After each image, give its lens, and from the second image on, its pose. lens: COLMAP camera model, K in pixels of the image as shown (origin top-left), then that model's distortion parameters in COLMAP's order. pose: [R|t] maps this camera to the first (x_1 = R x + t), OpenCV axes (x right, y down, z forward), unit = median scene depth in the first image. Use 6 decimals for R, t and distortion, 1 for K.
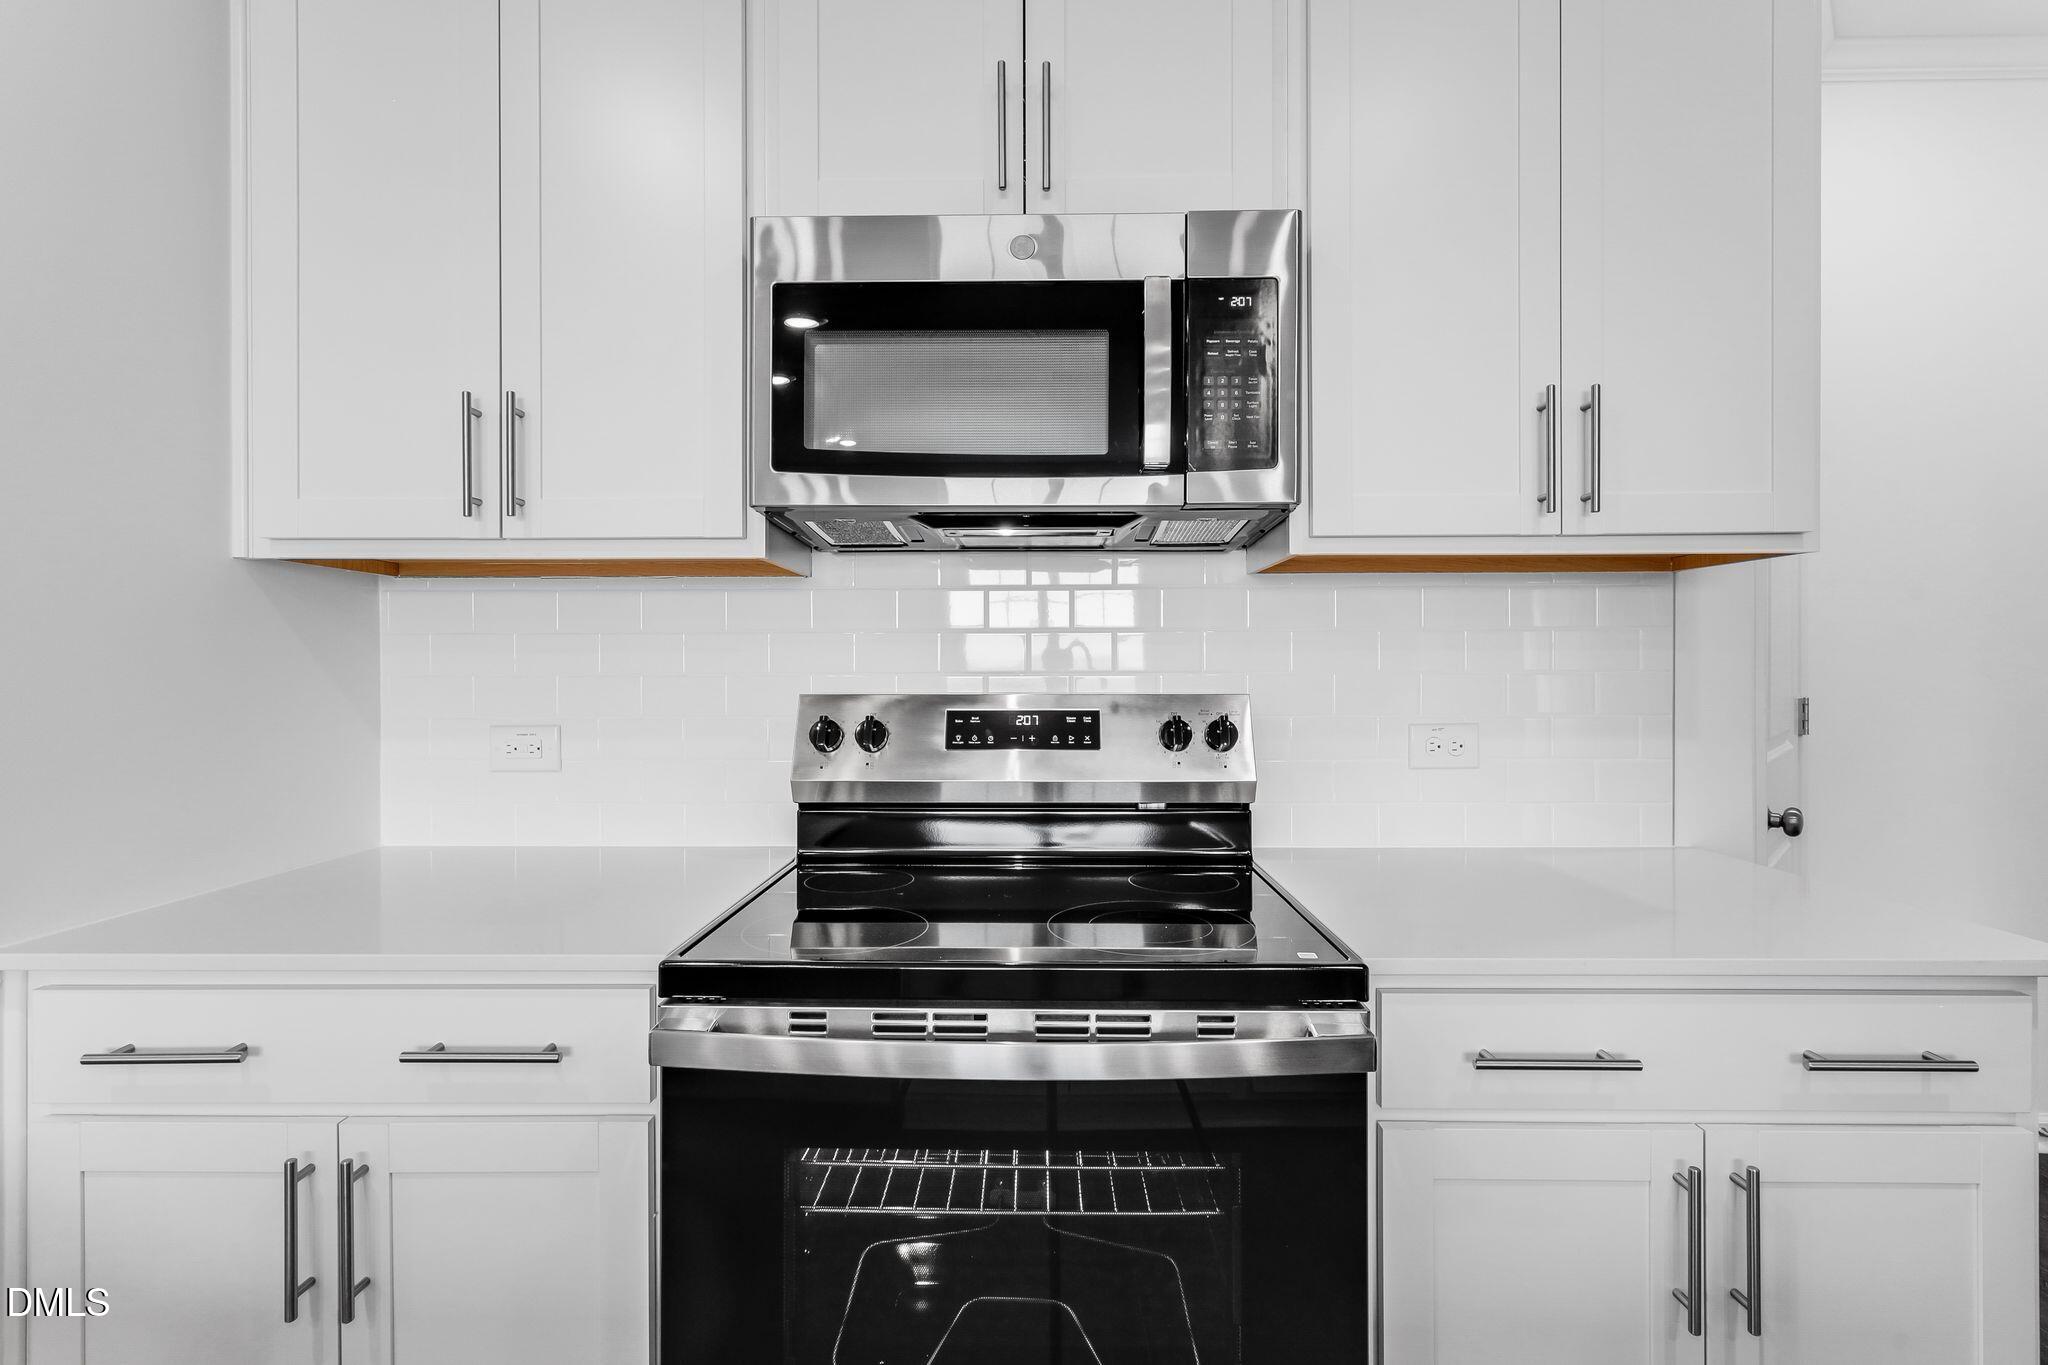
lens RADIAL K [[951.8, 0, 1024.8], [0, 951.8, 670.1], [0, 0, 1]] dist [-0.001812, 0.001063]
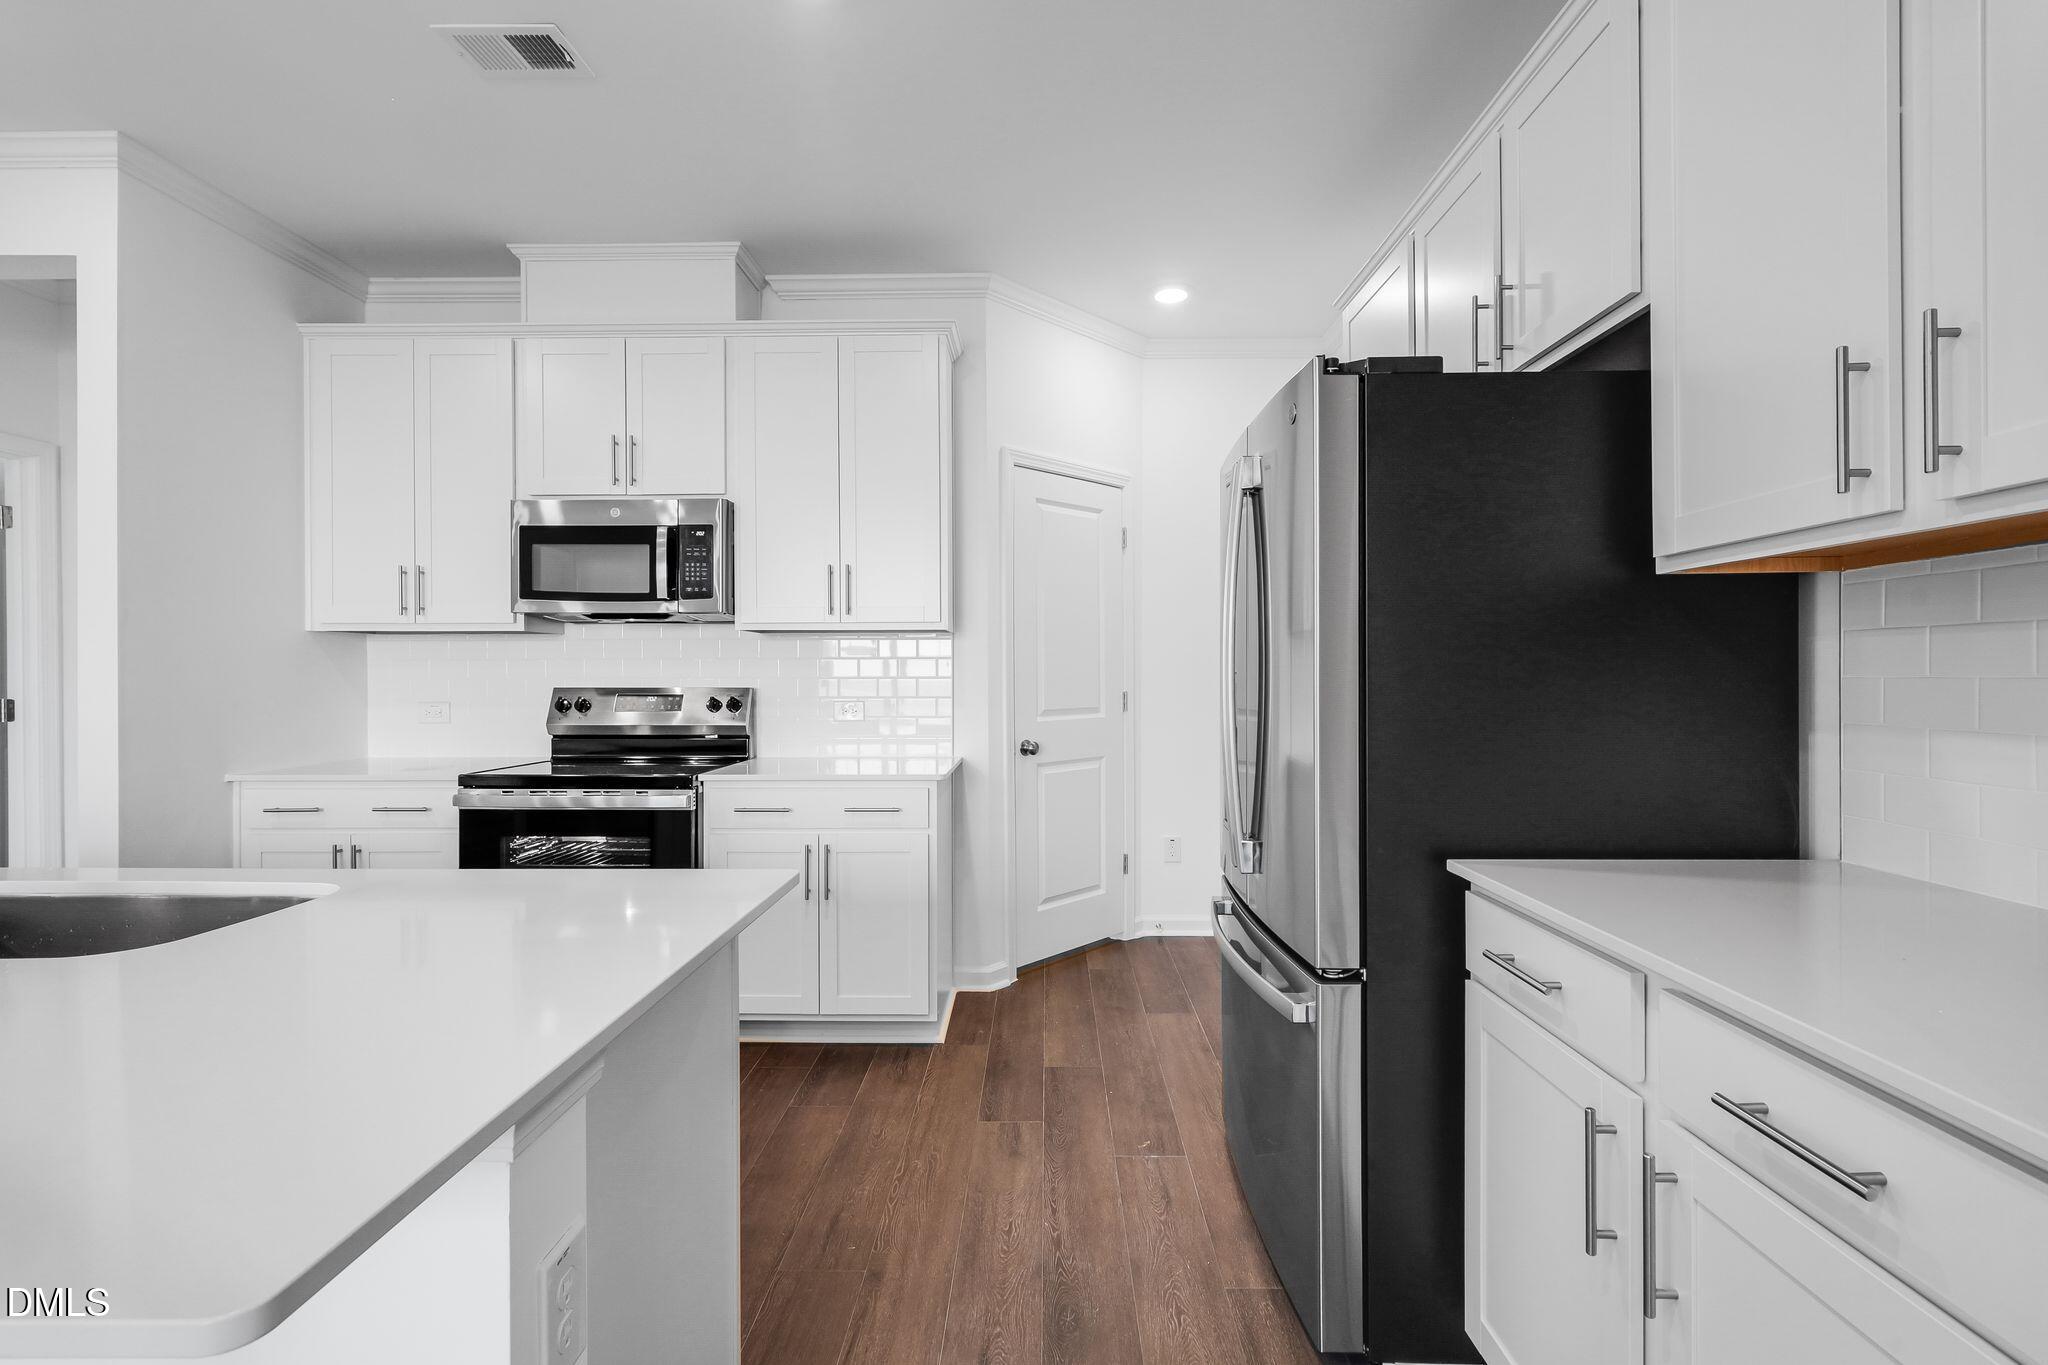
lens RADIAL K [[943.0, 0, 1028.7], [0, 943.0, 679.6], [0, 0, 1]] dist [-0.002753, 0.001484]
pose [[0.999966, 0.000530, 0.008257, 1.023077], [-0.000555, 0.999995, 0.003003, -0.001260], [-0.008255, -0.003008, 0.999961, -1.461791]]
